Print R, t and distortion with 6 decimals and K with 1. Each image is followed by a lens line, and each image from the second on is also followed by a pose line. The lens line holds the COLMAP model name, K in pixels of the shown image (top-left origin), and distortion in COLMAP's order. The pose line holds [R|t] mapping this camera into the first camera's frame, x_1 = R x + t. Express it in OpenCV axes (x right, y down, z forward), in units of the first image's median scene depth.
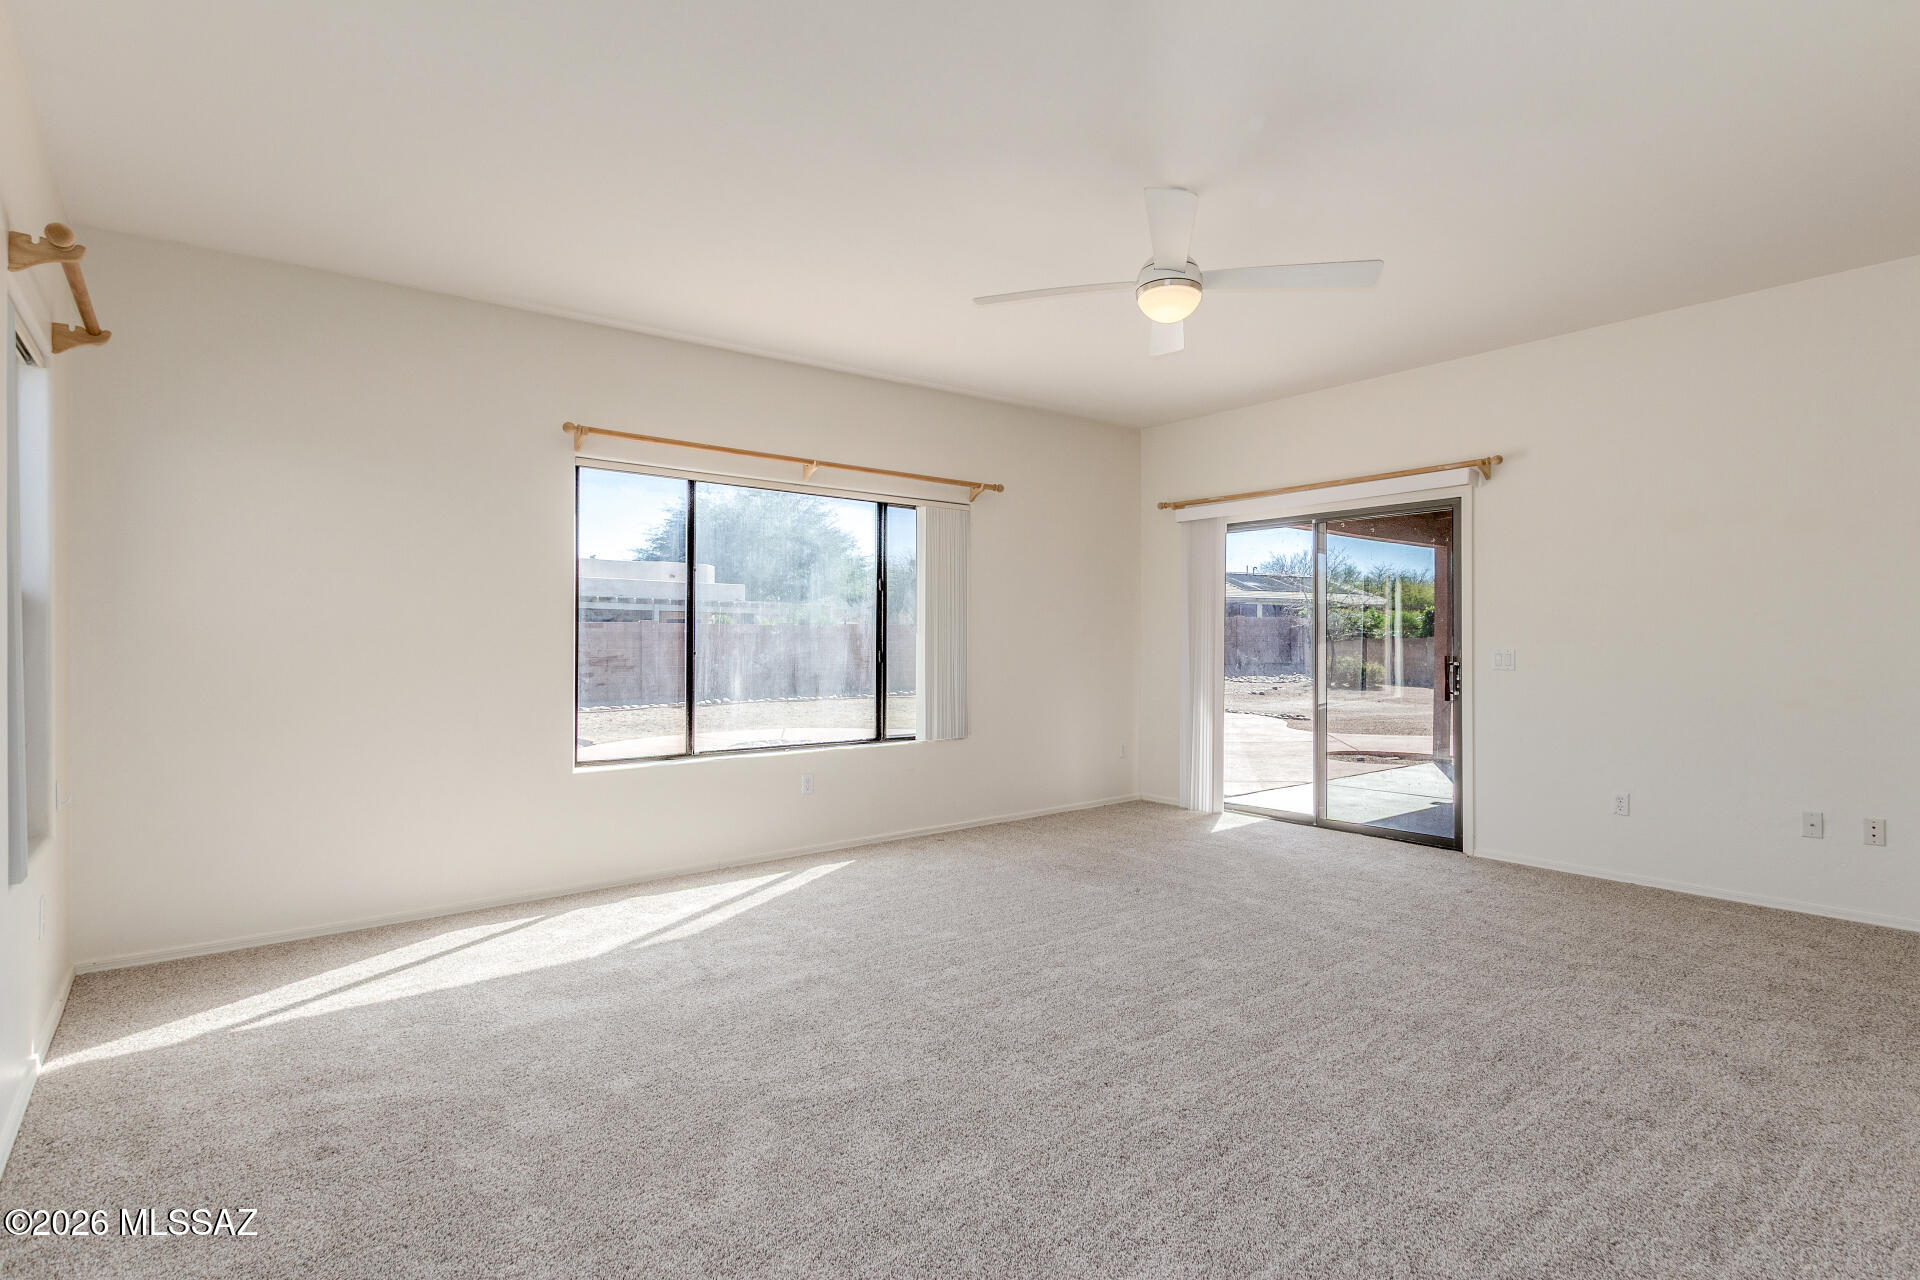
lens RADIAL K [[933.8, 0, 972.4], [0, 933.8, 639.9], [0, 0, 1]] dist [-0.002297, -0.000223]
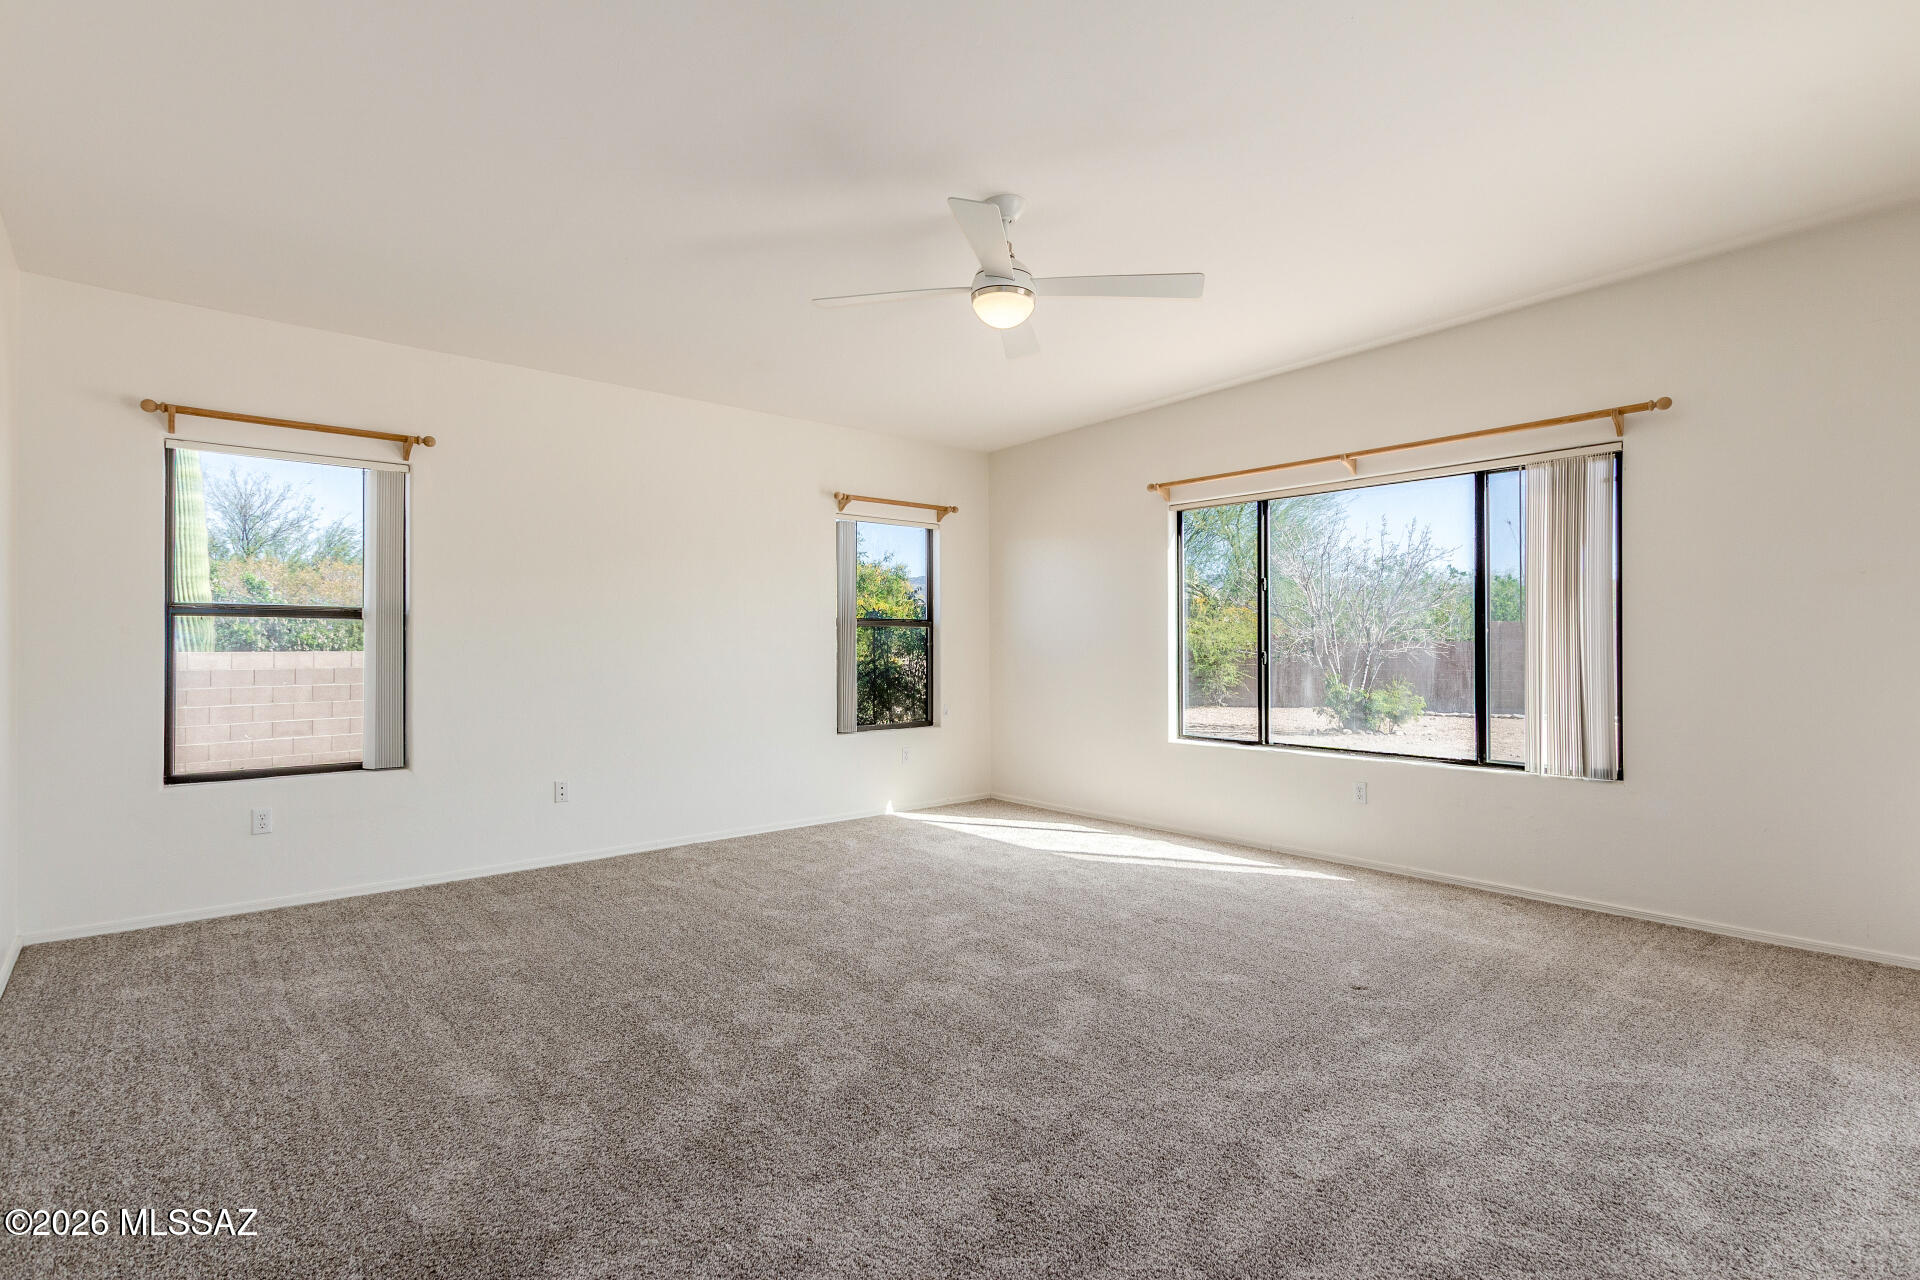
lens RADIAL K [[933.8, 0, 971.5], [0, 933.8, 642.8], [0, 0, 1]] dist [-0.002297, -0.000223]
pose [[0.004950, -0.001944, -0.999986, 0.715055], [0.007136, 0.999973, -0.001909, 0.000520], [0.999962, -0.007127, 0.004964, 0.553956]]
